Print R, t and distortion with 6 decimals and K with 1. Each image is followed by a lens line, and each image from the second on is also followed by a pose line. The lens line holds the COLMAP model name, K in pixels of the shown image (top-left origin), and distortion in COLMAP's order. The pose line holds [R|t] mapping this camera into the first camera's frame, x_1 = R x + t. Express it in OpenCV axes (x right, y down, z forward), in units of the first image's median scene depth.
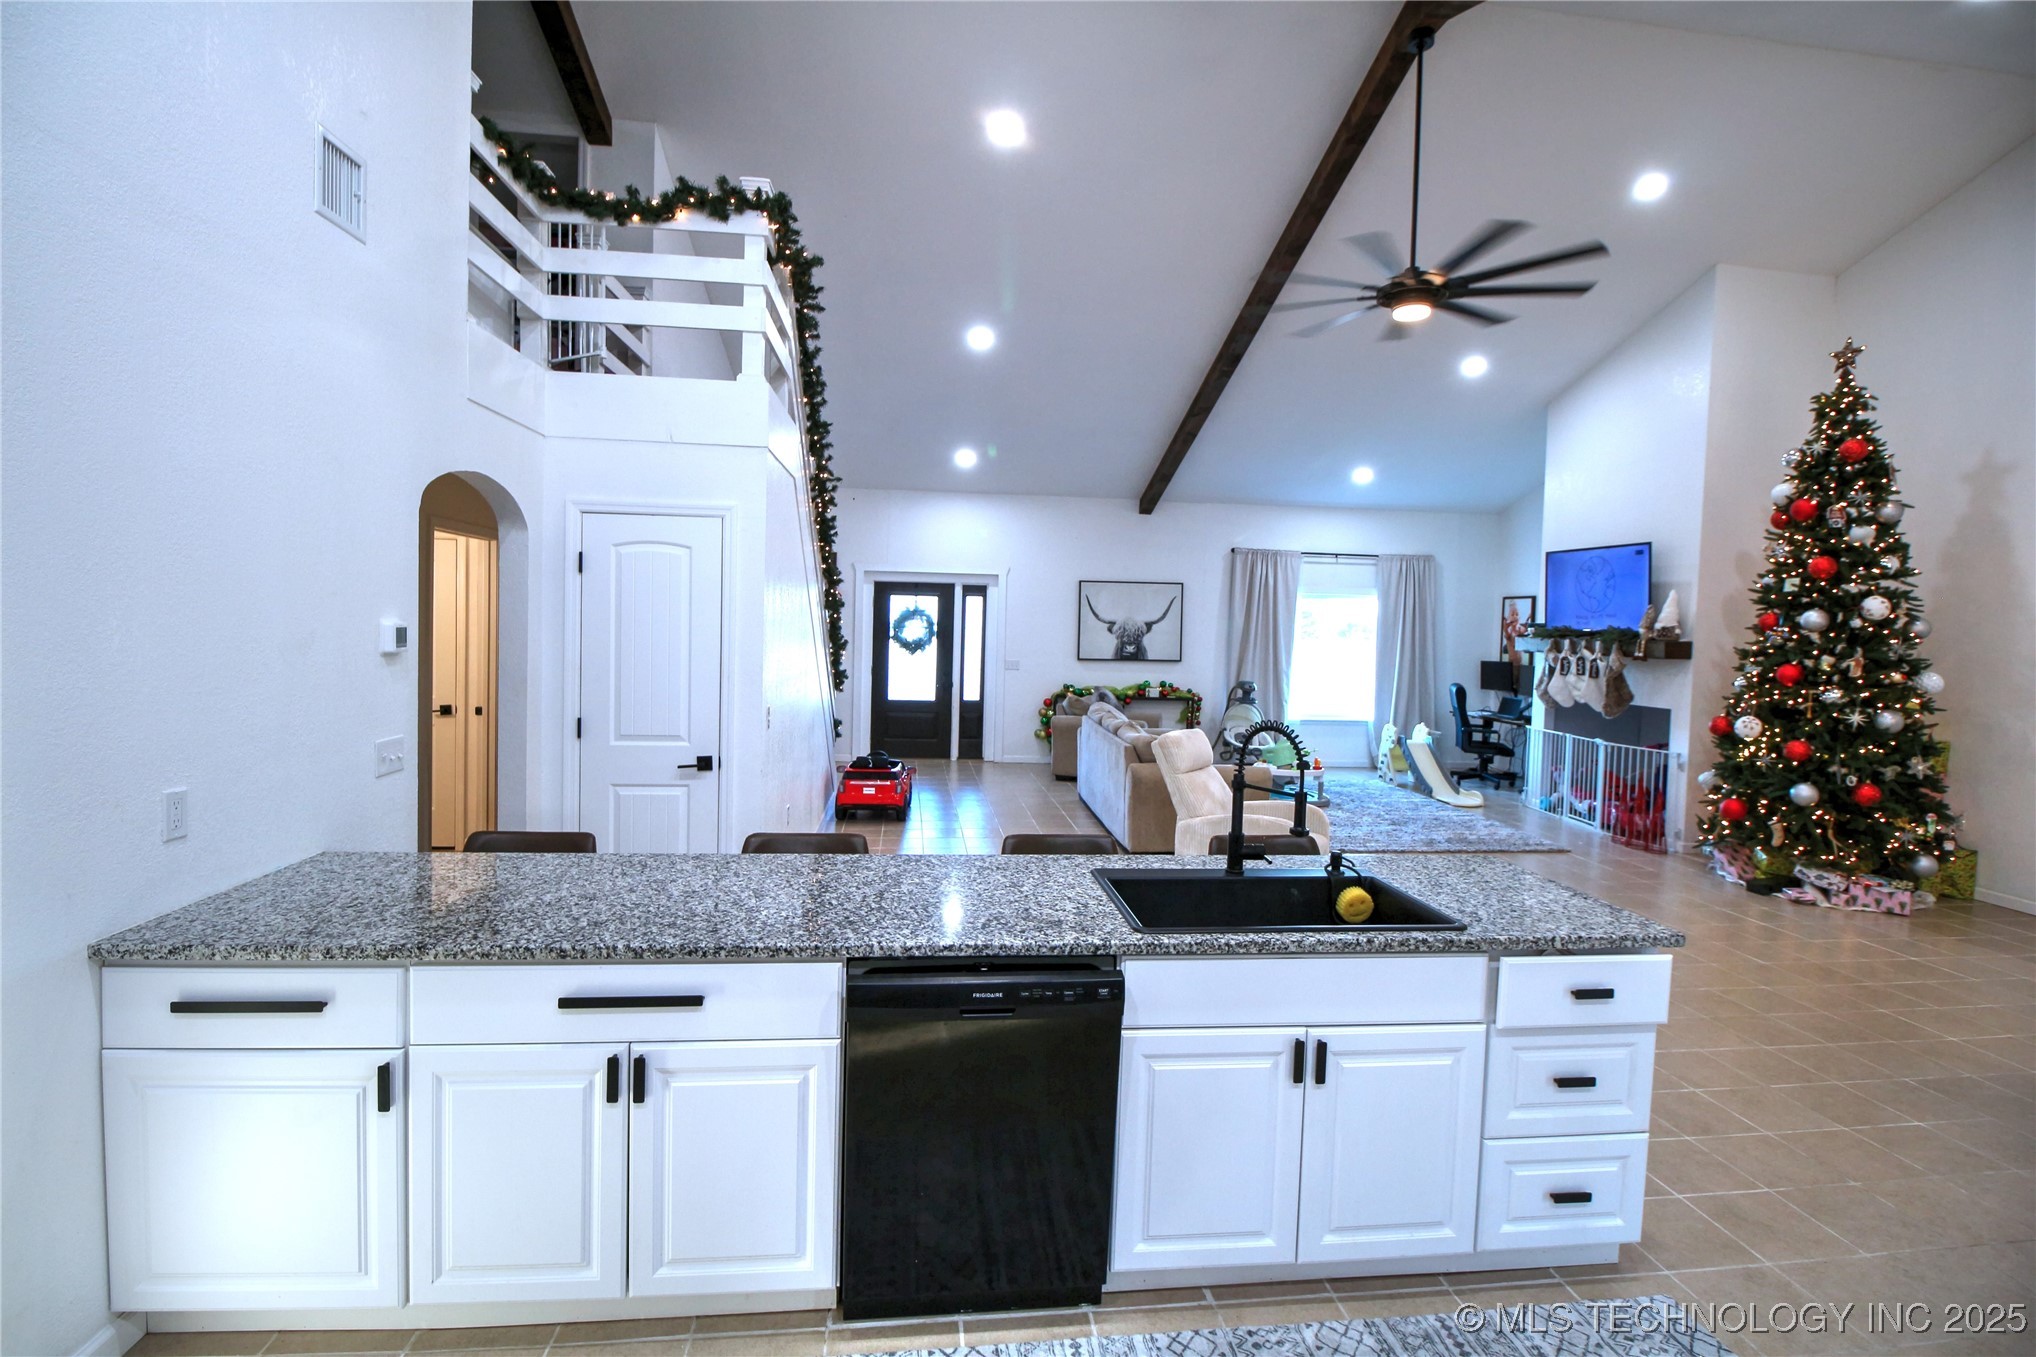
lens RADIAL K [[947.5, 0, 1012.8], [0, 947.5, 649.7], [0, 0, 1]] dist [-0.000097, -0.012929]
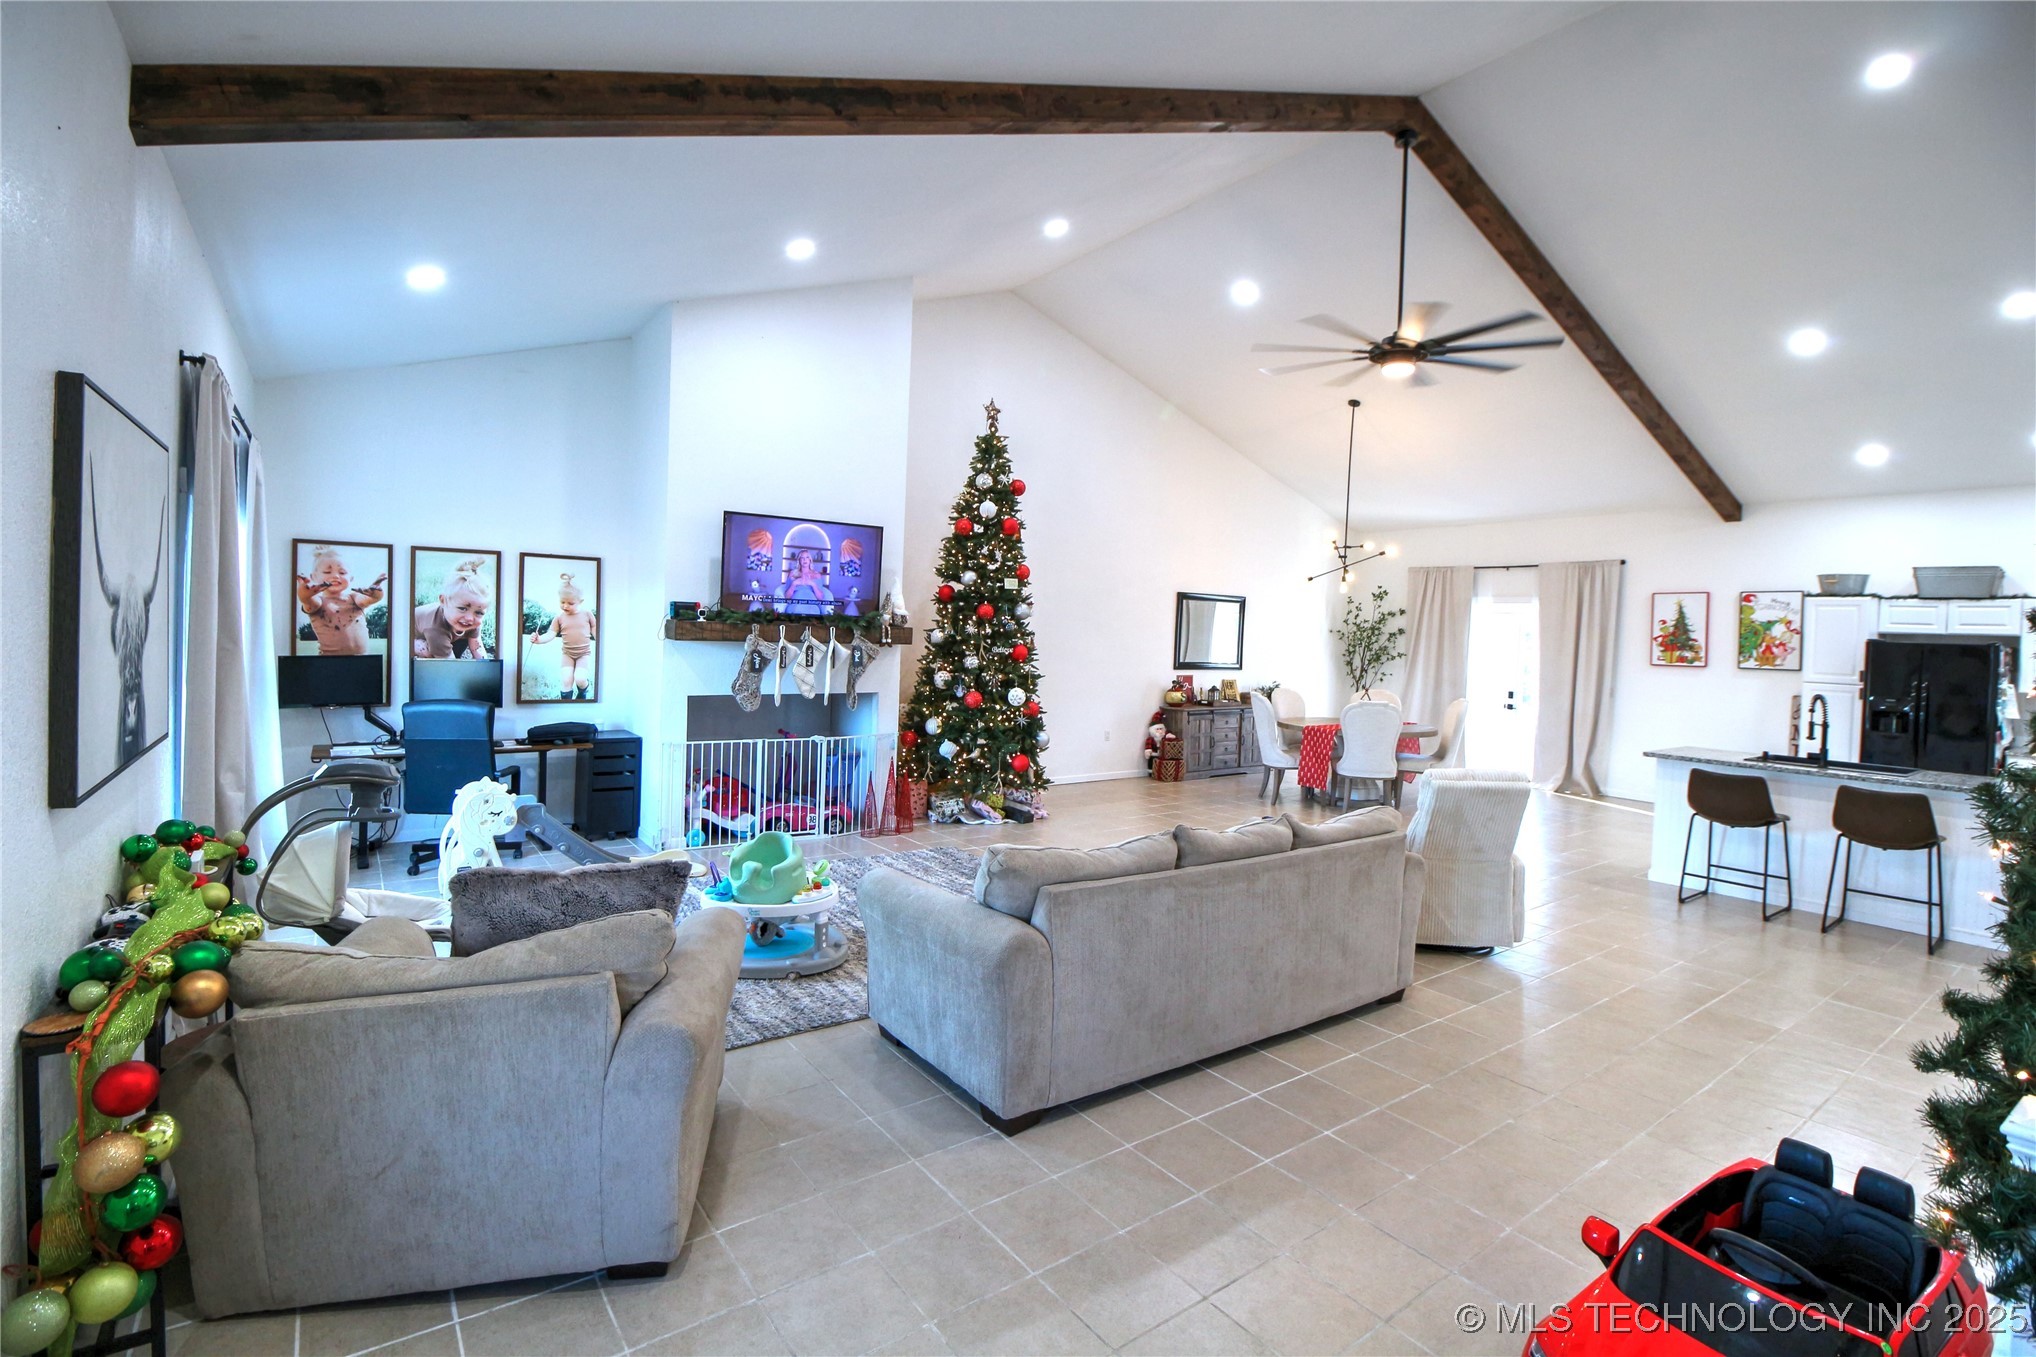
lens RADIAL K [[947.5, 0, 1012.8], [0, 947.5, 649.7], [0, 0, 1]] dist [-0.000097, -0.012929]
pose [[-0.480654, -0.062097, 0.874709, -0.186808], [-0.018600, 0.997987, 0.060629, -0.033704], [-0.876713, 0.012872, -0.480842, 0.945026]]
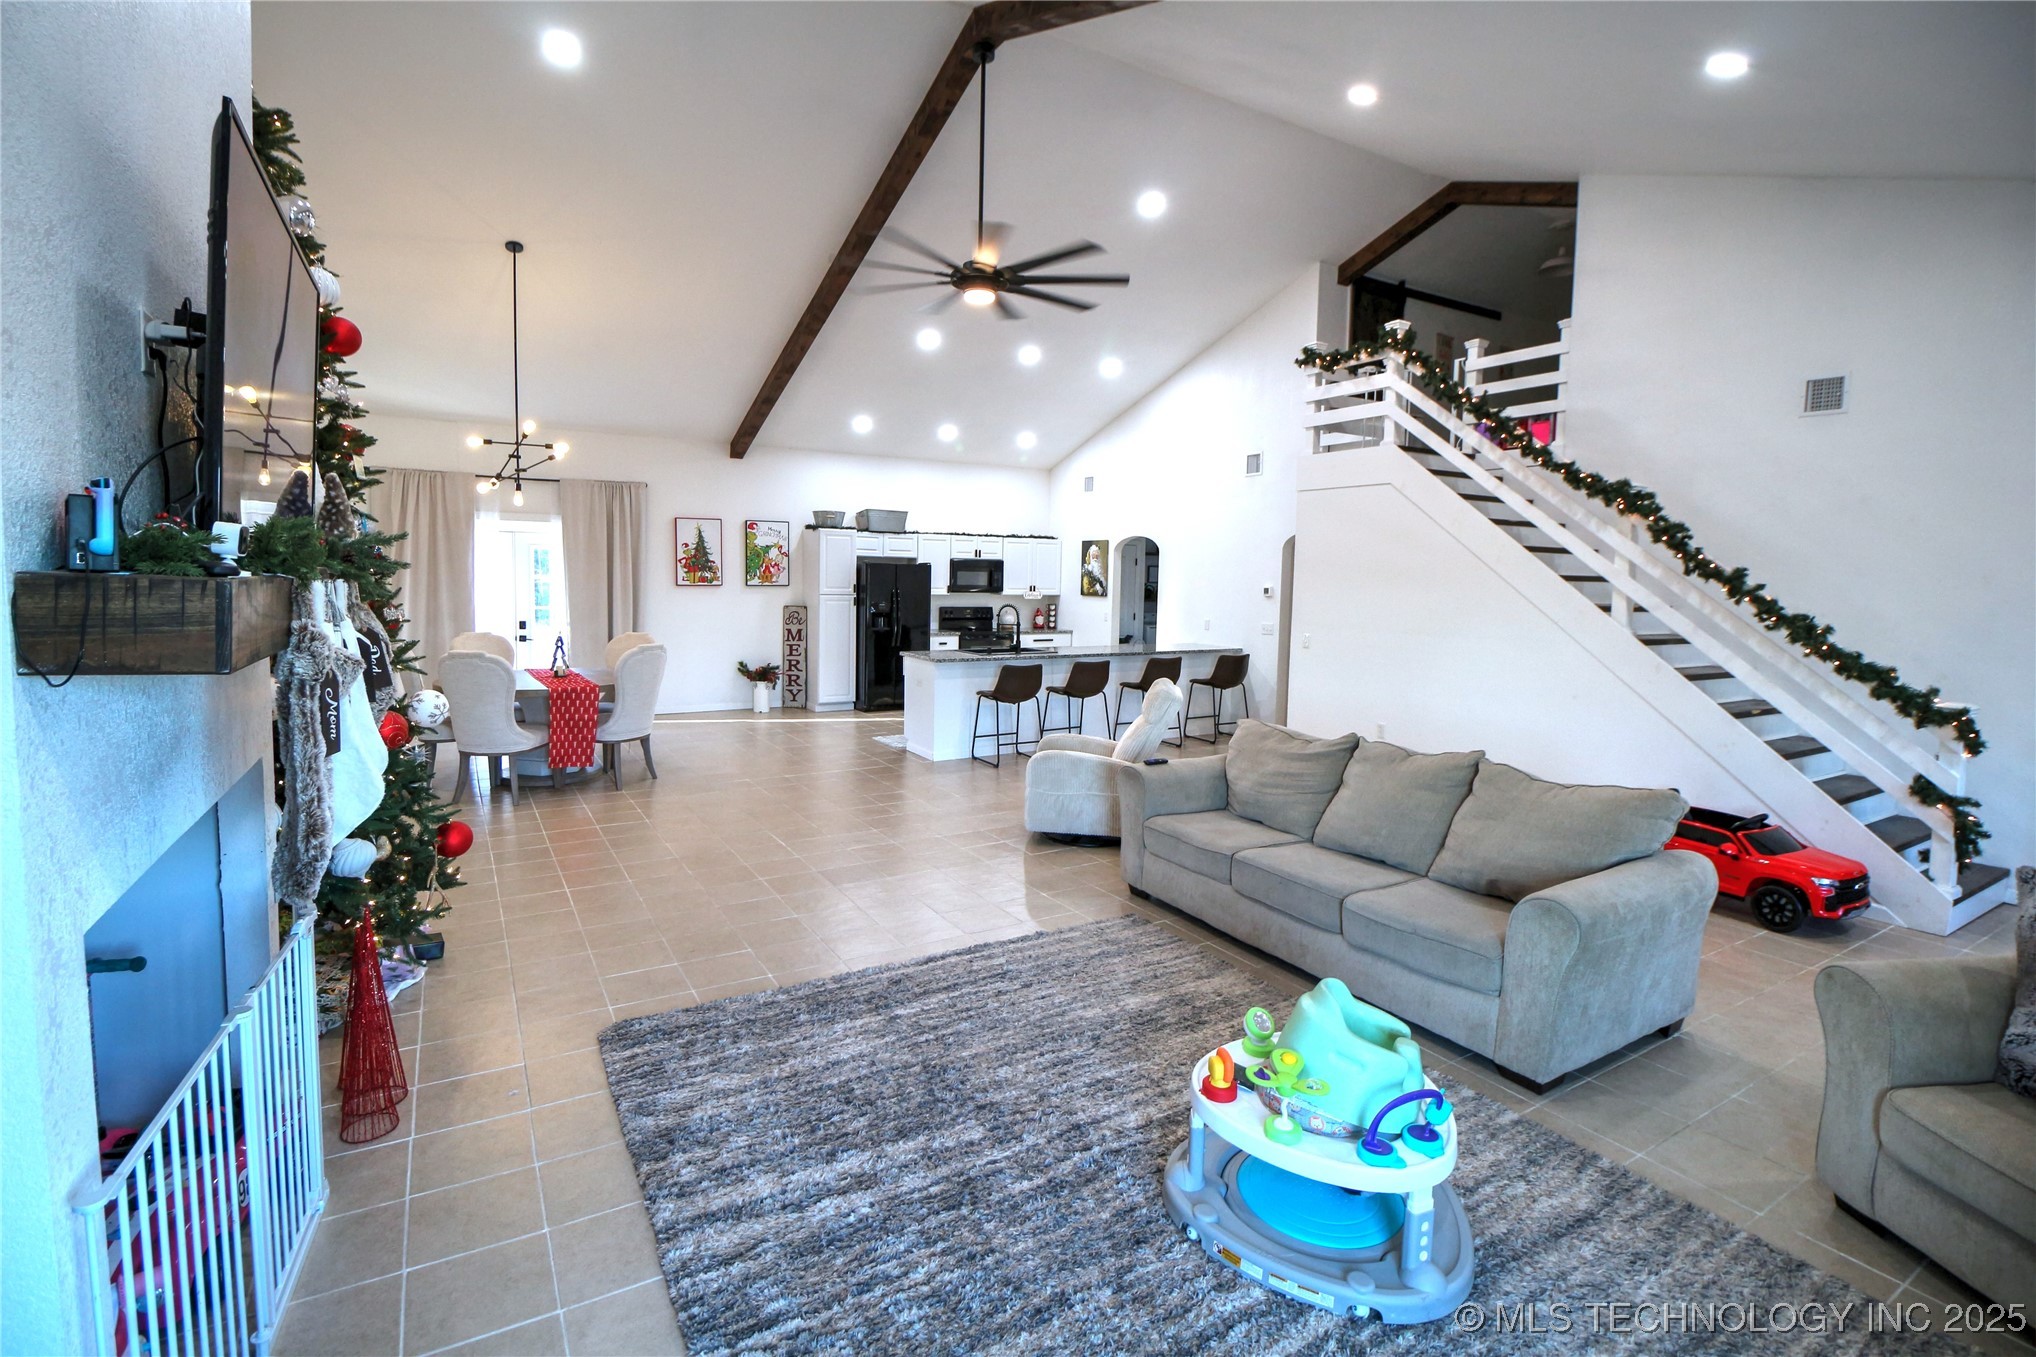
lens RADIAL K [[947.5, 0, 1012.8], [0, 947.5, 649.7], [0, 0, 1]] dist [-0.000097, -0.012929]
pose [[-0.908865, -0.010481, -0.416960, 0.408685], [-0.054374, 0.994130, 0.093532, -0.019373], [0.413532, 0.107679, -0.904100, 0.997967]]
